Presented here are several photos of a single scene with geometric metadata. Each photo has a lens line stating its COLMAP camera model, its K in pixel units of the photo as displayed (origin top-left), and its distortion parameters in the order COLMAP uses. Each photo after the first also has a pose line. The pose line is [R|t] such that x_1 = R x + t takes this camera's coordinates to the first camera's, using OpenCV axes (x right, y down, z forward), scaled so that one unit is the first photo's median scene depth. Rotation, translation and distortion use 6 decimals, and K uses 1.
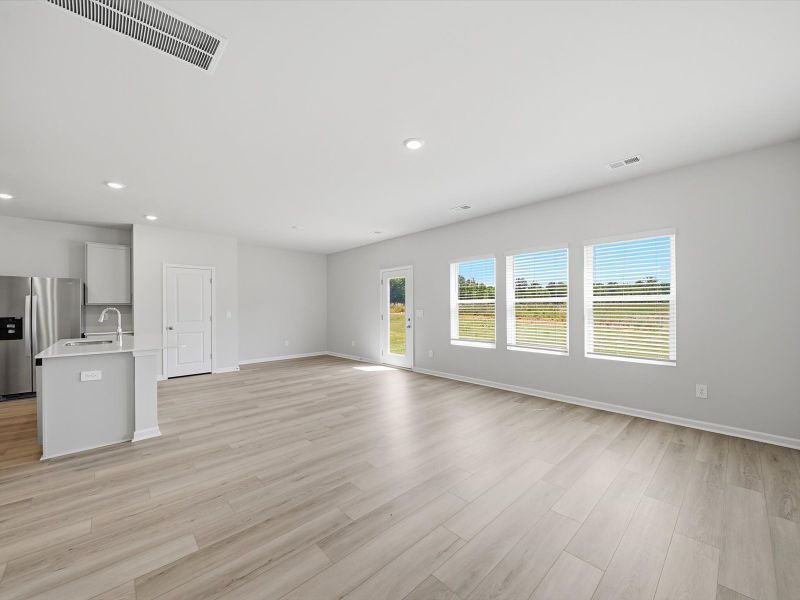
lens RADIAL K [[316.8, 0, 399.8], [0, 316.8, 305.2], [0, 0, 1]] dist [-0.000196, -0.000135]
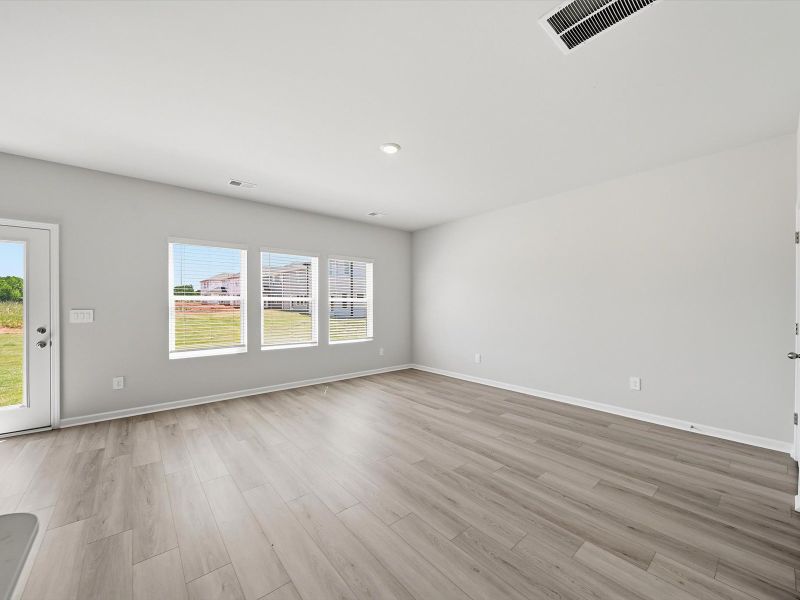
lens RADIAL K [[316.8, 0, 399.8], [0, 316.8, 305.2], [0, 0, 1]] dist [-0.000196, -0.000135]
pose [[0.045033, 0.006225, 0.998966, -0.686723], [-0.005500, 0.999967, -0.005983, 0.008771], [-0.998970, -0.005225, 0.045066, 0.634451]]
